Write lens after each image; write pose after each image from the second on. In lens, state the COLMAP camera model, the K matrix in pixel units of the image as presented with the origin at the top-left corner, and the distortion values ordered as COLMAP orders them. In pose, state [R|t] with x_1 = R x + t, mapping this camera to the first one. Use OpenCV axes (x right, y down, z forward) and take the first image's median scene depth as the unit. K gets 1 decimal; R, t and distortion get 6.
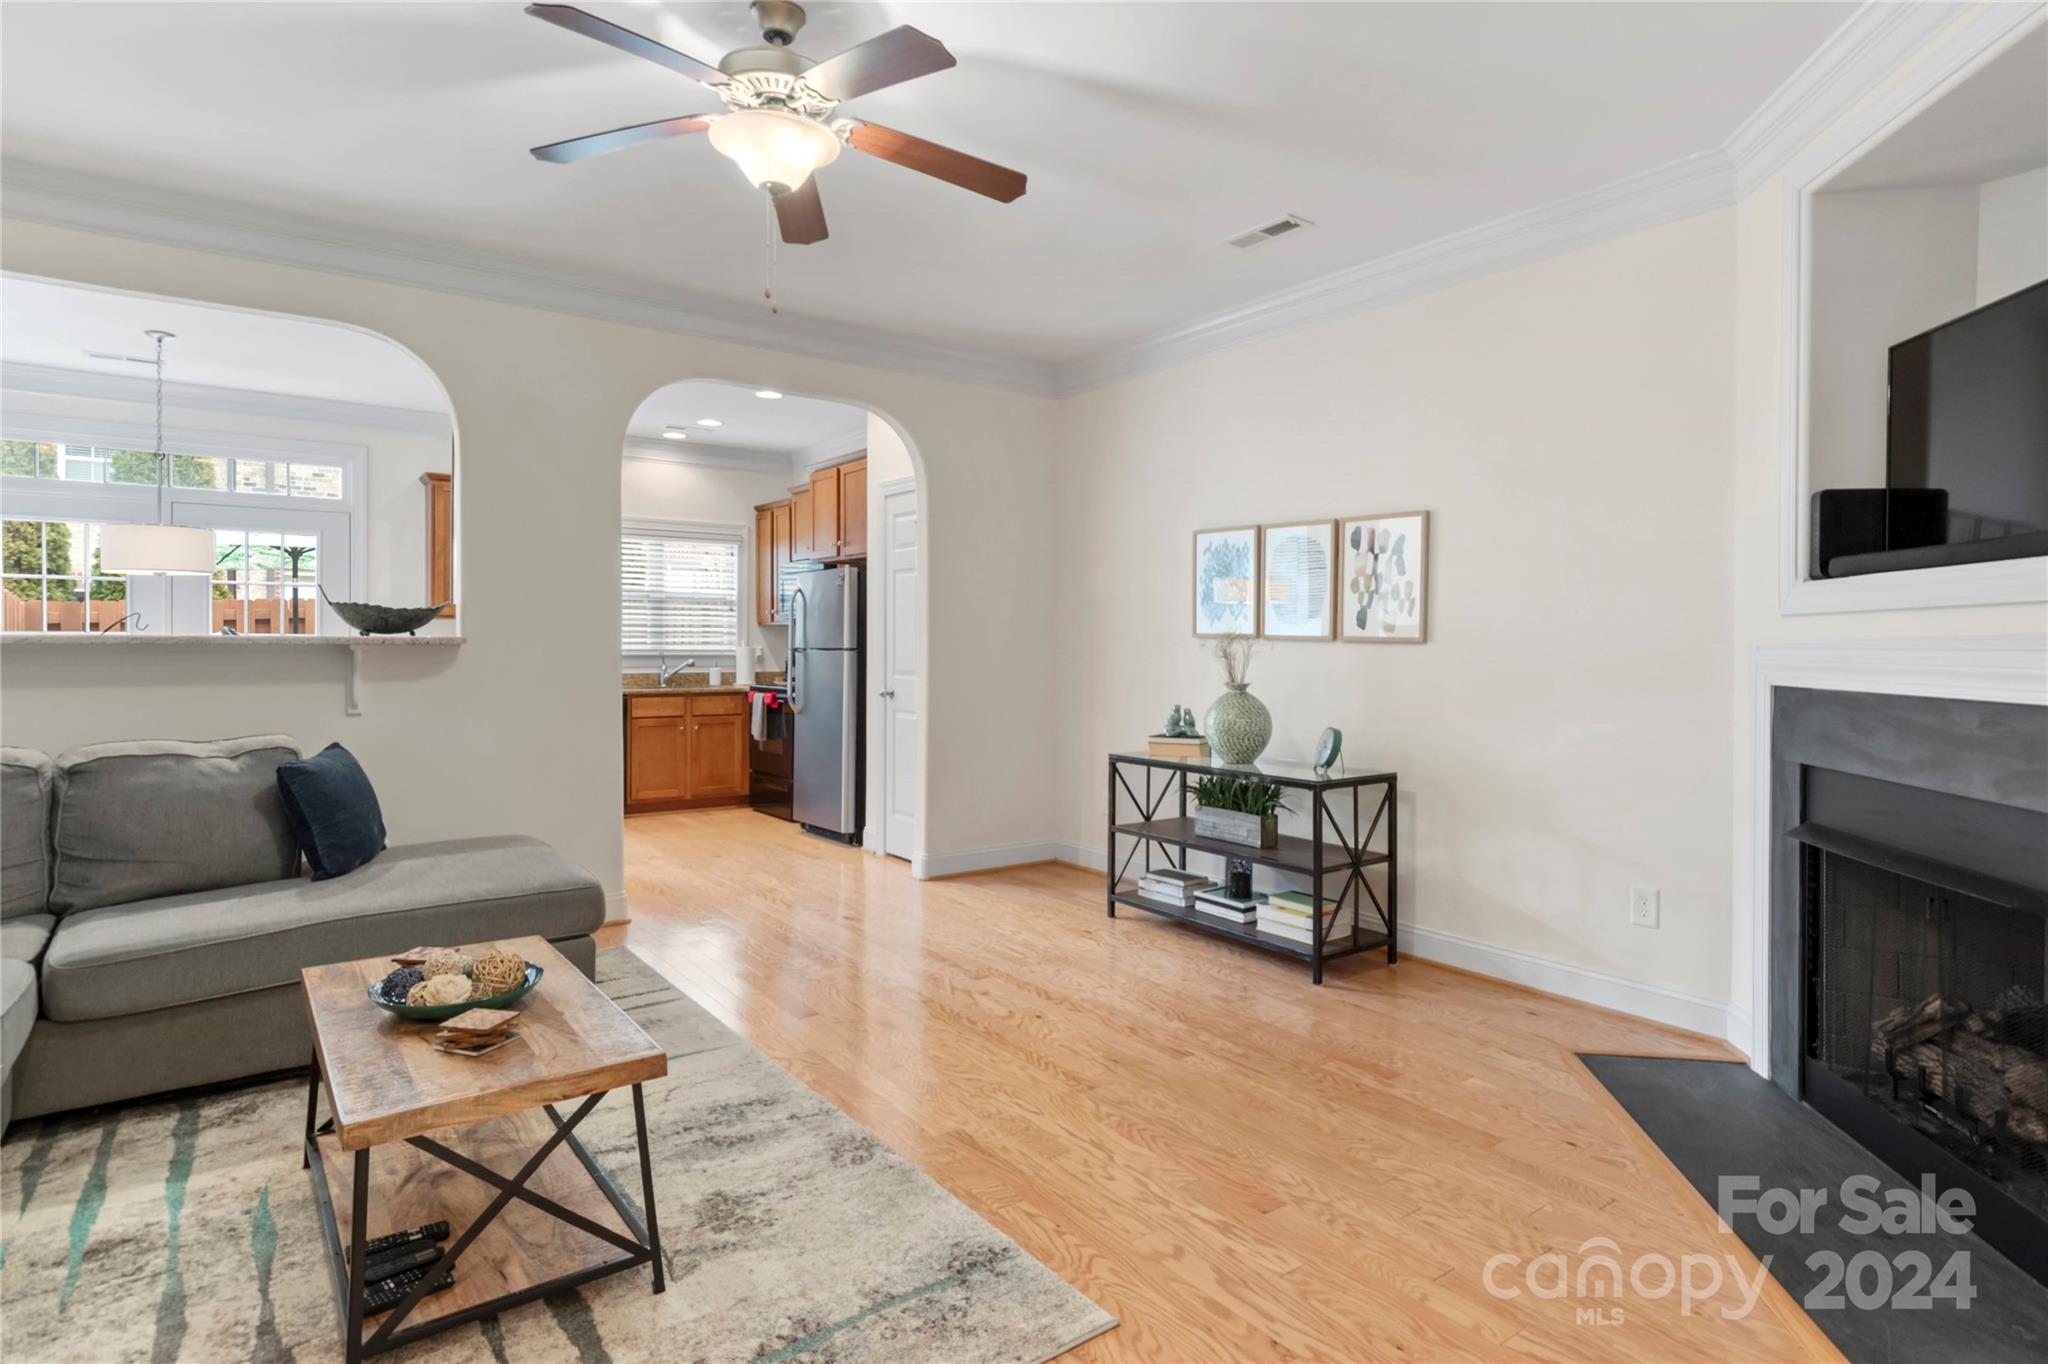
lens RADIAL K [[1093.4, 0, 1064.0], [0, 1093.4, 646.6], [0, 0, 1]] dist [-0.001721, -0.000104]
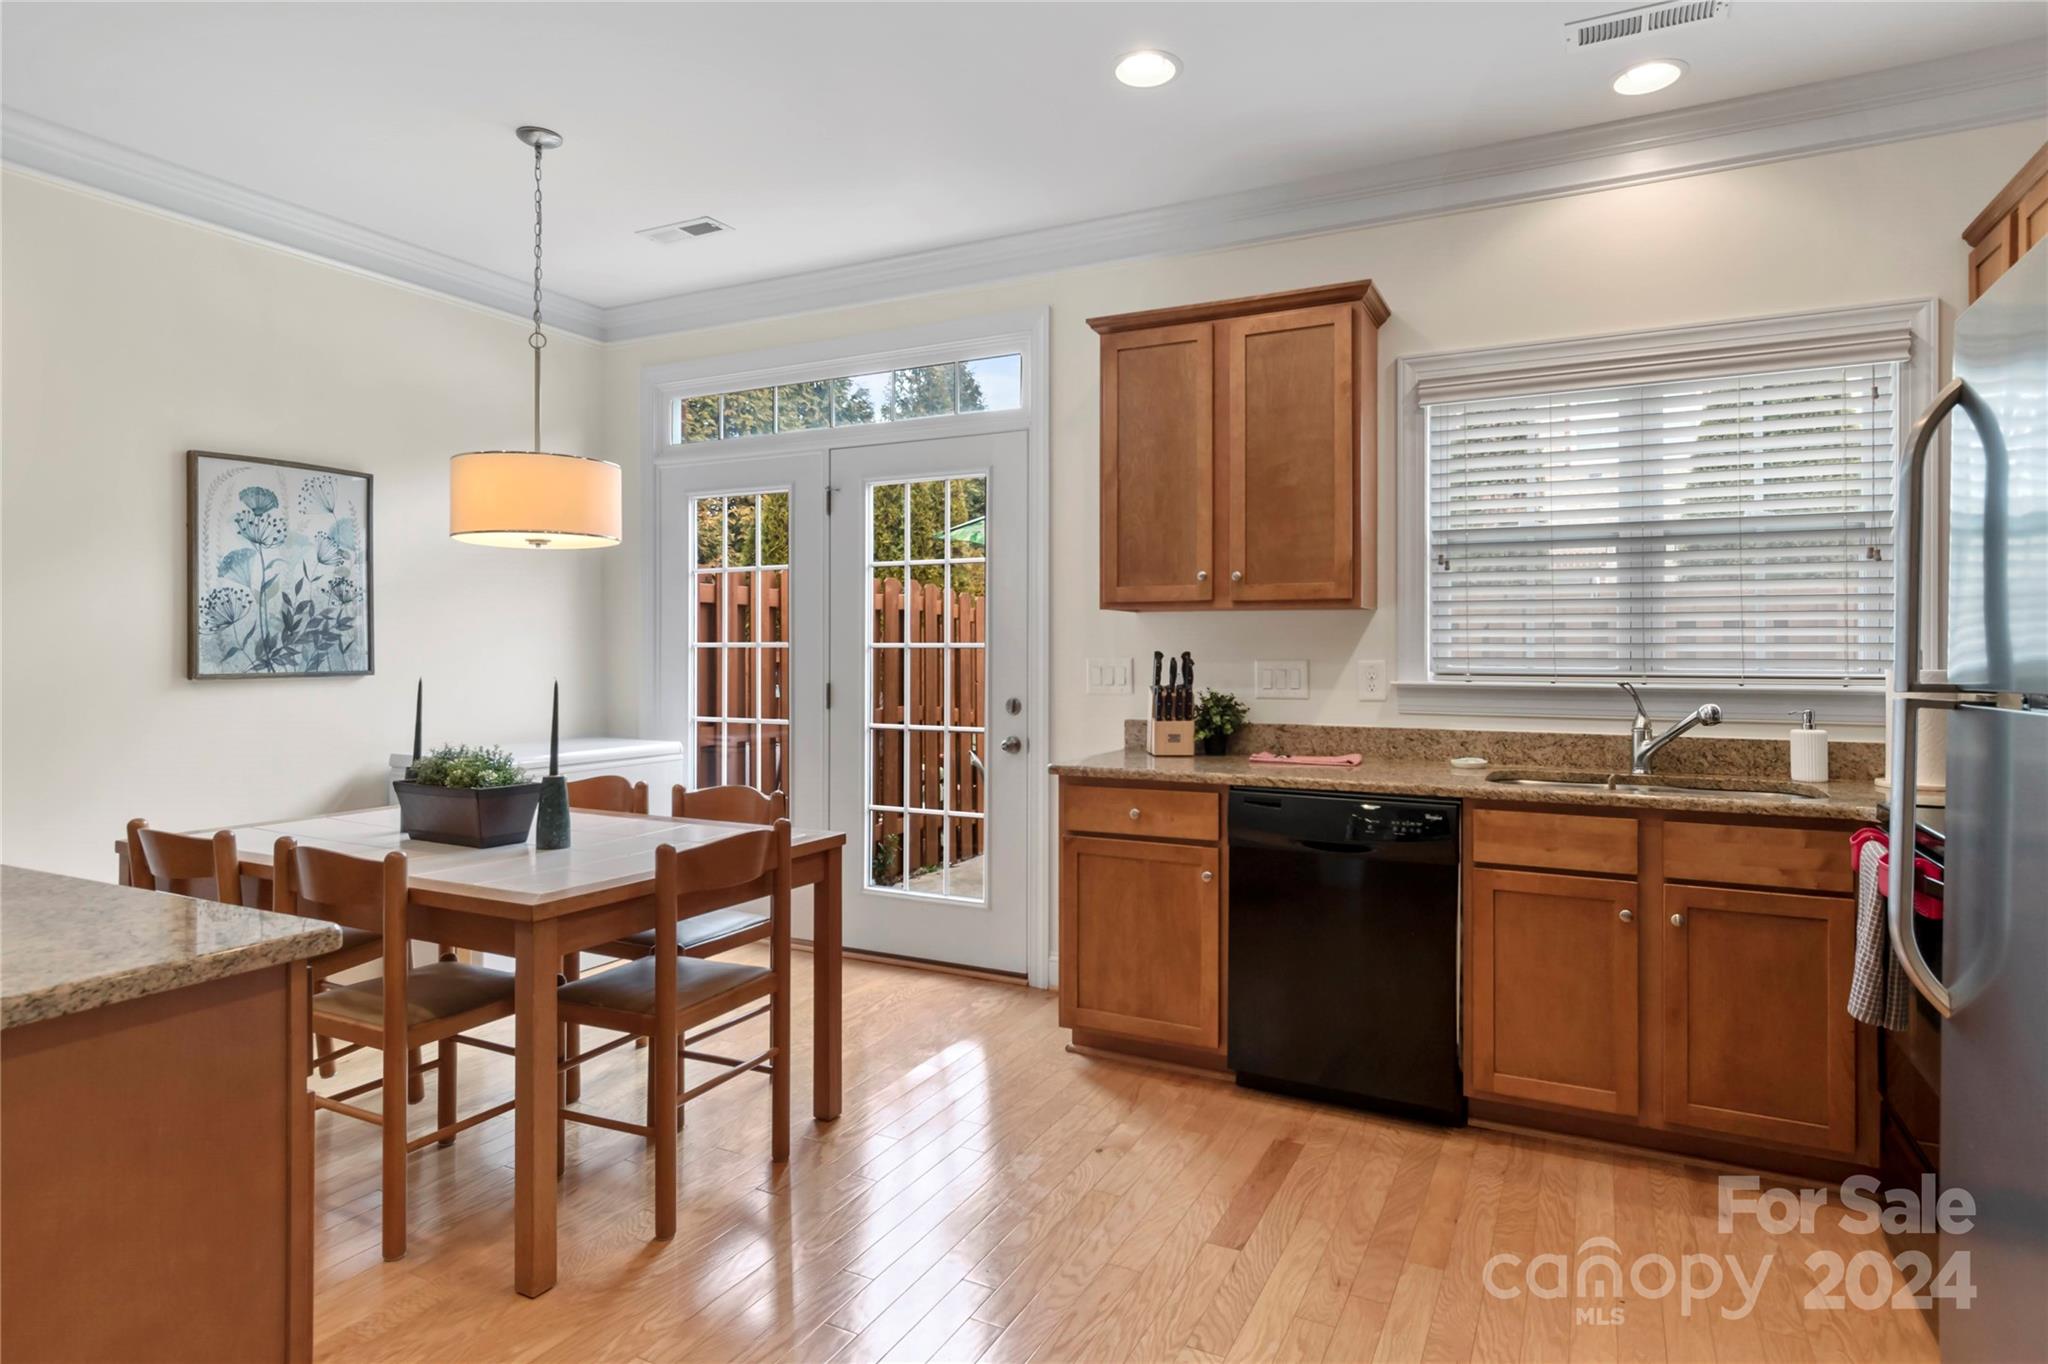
lens RADIAL K [[1093.4, 0, 1064.0], [0, 1093.4, 646.6], [0, 0, 1]] dist [-0.001721, -0.000104]
pose [[0.424094, -0.010481, -0.905557, -0.118370], [-0.002015, 0.999920, -0.012517, -0.001522], [0.905616, 0.007133, 0.424039, 0.694379]]
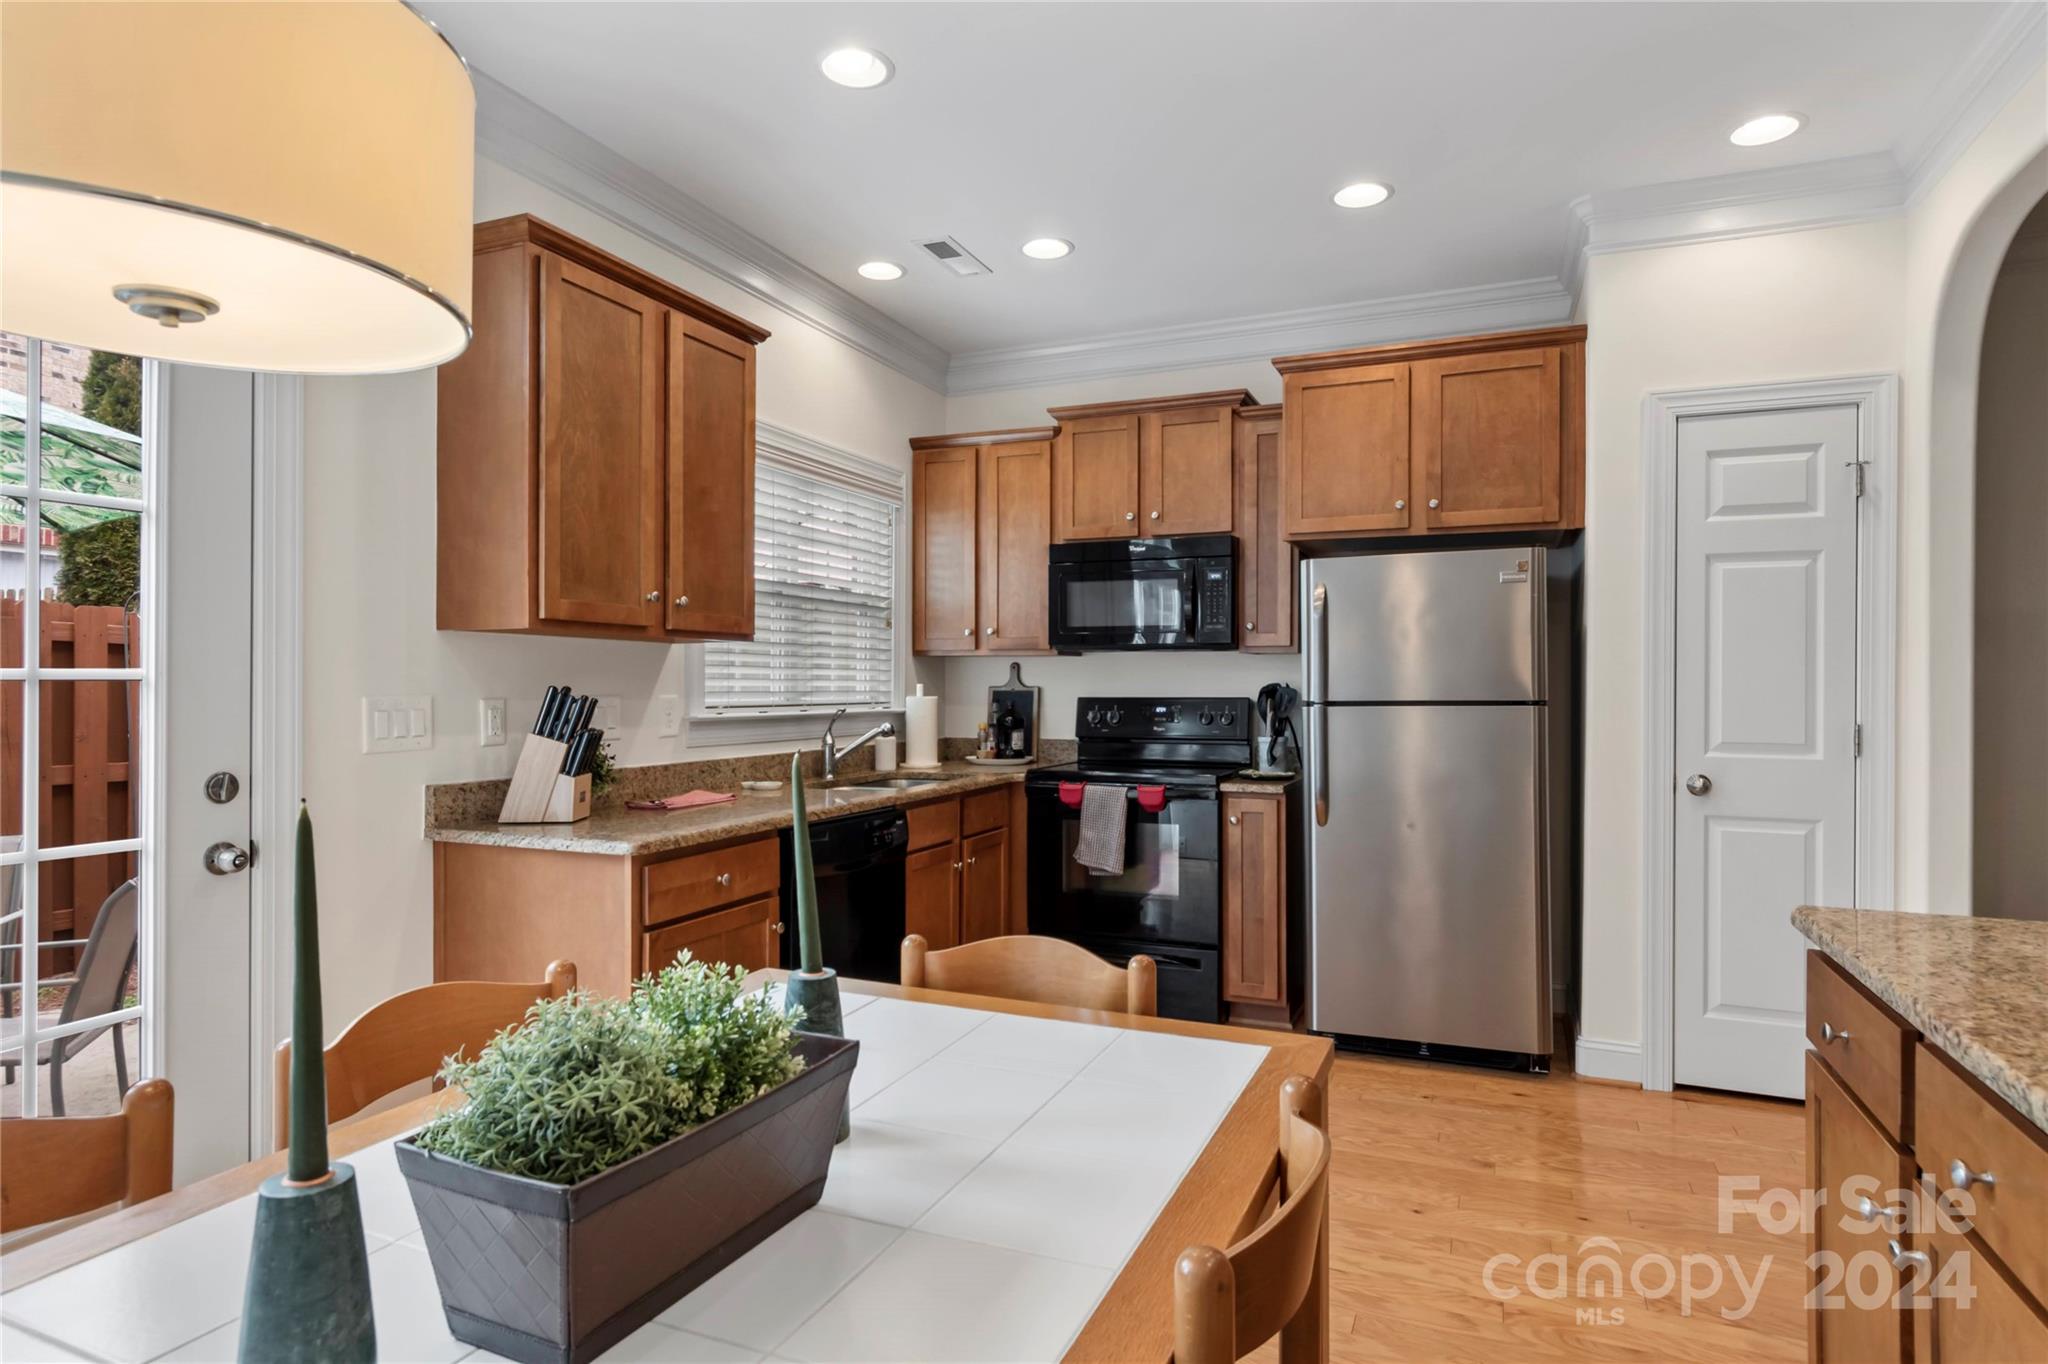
lens RADIAL K [[1099.0, 0, 1058.7], [0, 1099.0, 682.5], [0, 0, 1]] dist [-0.000339, 0.000361]
pose [[0.869660, -0.003325, 0.493640, -0.541872], [0.004941, 0.999986, -0.001969, -0.004941], [-0.493626, 0.004152, 0.869664, 0.543437]]
